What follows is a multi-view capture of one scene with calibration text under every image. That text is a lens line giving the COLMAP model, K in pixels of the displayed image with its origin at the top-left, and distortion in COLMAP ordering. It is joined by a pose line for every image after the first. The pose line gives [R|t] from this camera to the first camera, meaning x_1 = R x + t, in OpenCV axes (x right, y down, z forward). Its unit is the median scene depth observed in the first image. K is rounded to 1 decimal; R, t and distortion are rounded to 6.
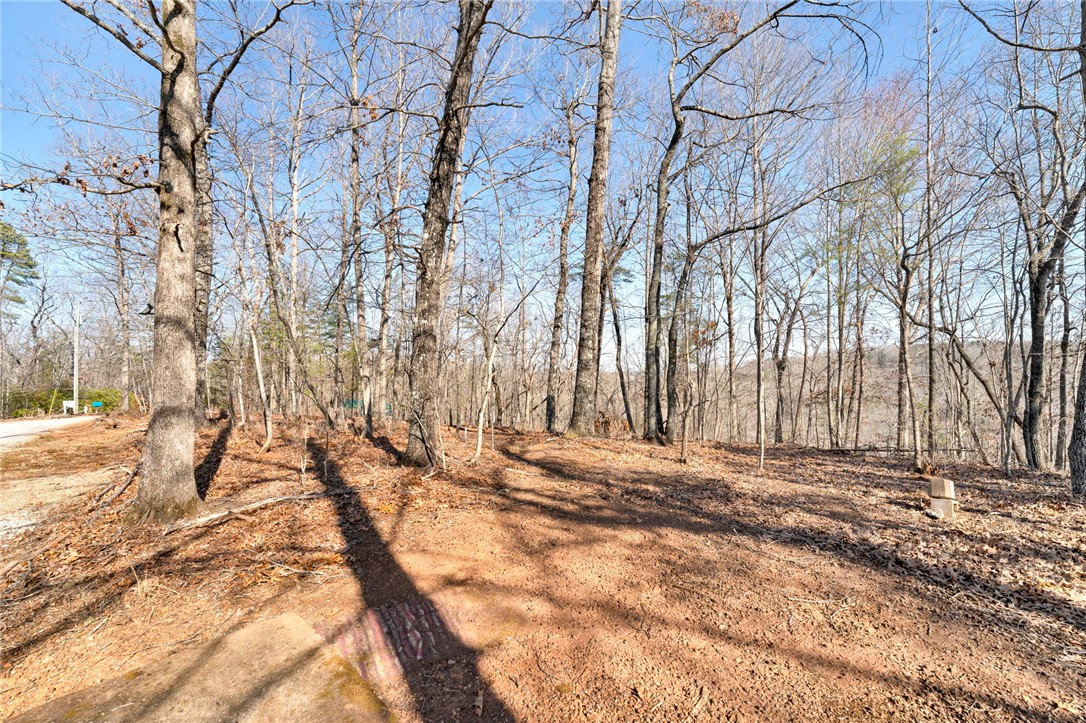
lens RADIAL K [[447.9, 0, 539.3], [0, 447.9, 363.8], [0, 0, 1]] dist [-0.018670, 0.001373]
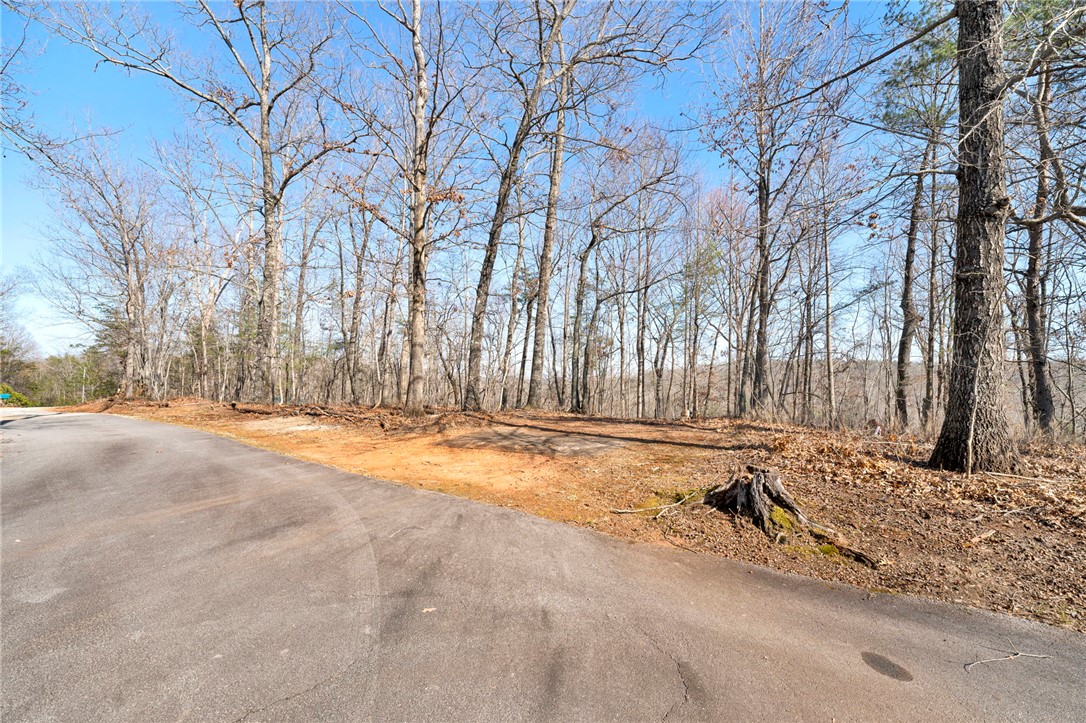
lens RADIAL K [[447.9, 0, 546.2], [0, 447.9, 363.9], [0, 0, 1]] dist [-0.018670, 0.001373]
pose [[0.973770, 0.029471, 0.225618, -0.269945], [-0.026435, 0.999515, -0.016466, 0.018974], [-0.225994, 0.010069, 0.974077, -0.719026]]
